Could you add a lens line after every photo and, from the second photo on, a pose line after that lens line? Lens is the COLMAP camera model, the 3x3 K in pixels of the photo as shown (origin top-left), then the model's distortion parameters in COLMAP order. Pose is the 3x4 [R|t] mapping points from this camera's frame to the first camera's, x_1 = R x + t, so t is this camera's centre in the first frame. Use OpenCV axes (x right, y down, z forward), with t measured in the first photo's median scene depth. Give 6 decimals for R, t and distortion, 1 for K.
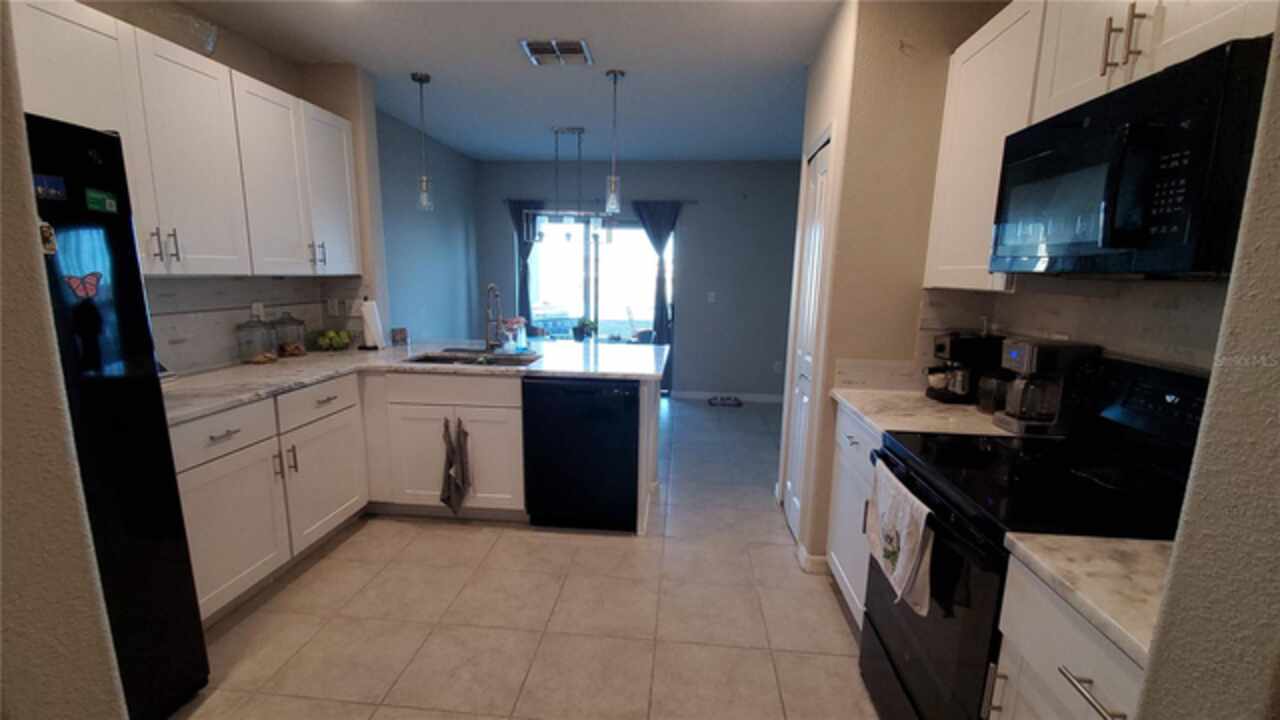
lens RADIAL K [[560.8, 0, 629.5], [0, 560.8, 385.2], [0, 0, 1]] dist [0.003699, -0.009998]
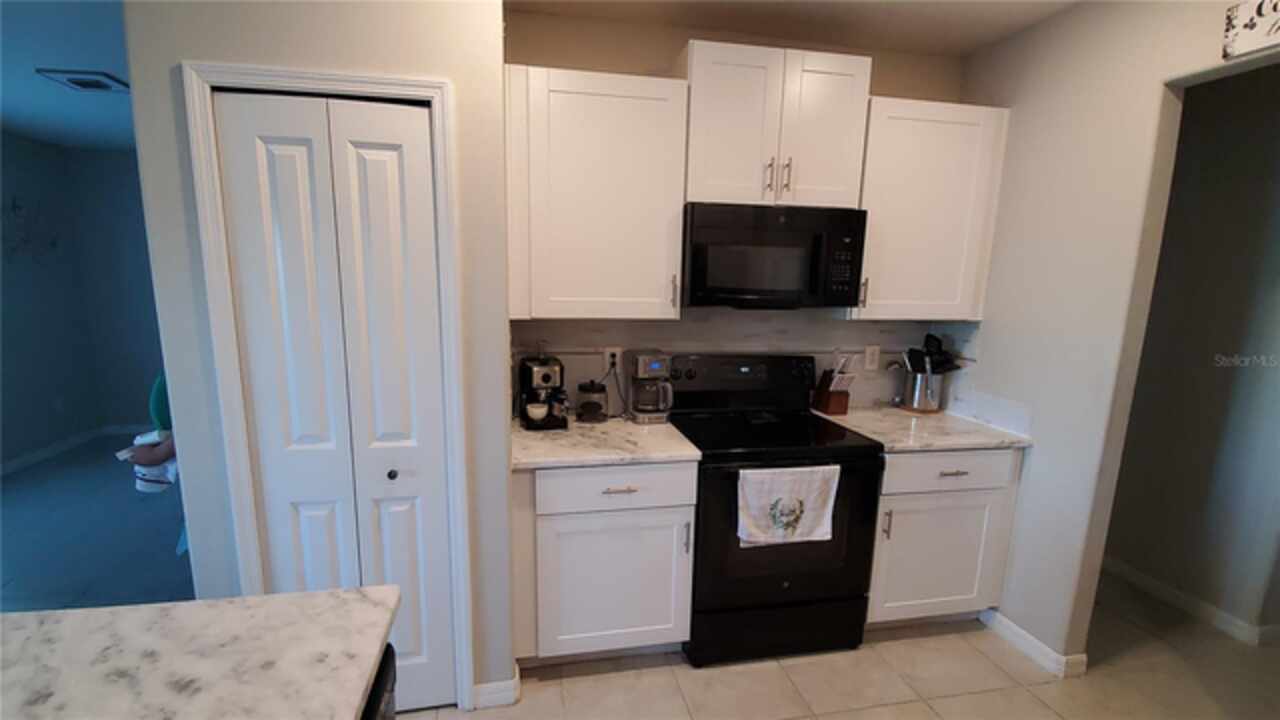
lens RADIAL K [[560.8, 0, 629.5], [0, 560.8, 385.2], [0, 0, 1]] dist [0.003699, -0.009998]
pose [[-0.288365, -0.198423, 0.936736, -0.380375], [0.164730, 0.953427, 0.252668, -0.256753], [-0.943244, 0.227169, -0.242249, 1.014994]]
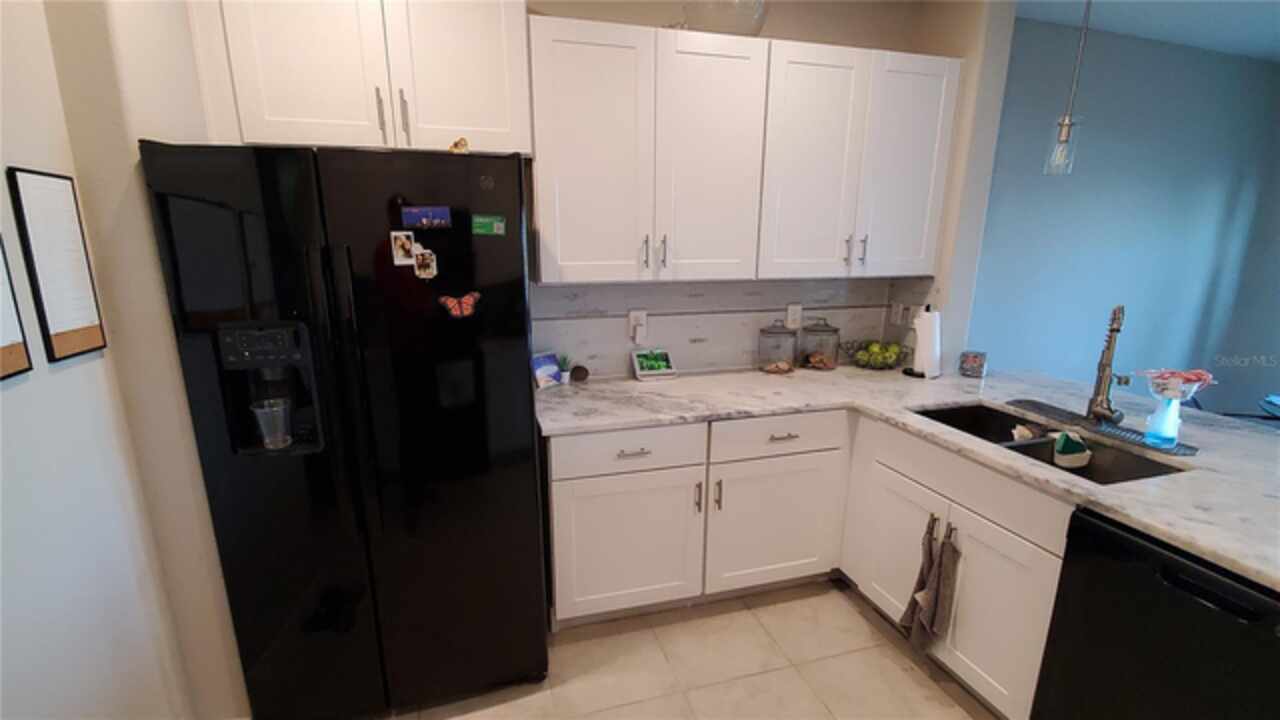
lens RADIAL K [[560.8, 0, 629.5], [0, 560.8, 385.2], [0, 0, 1]] dist [0.003699, -0.009998]
pose [[0.372215, 0.217313, -0.902348, 0.099959], [-0.173508, 0.971357, 0.162361, -0.148938], [0.911784, 0.096132, 0.399259, 0.496760]]
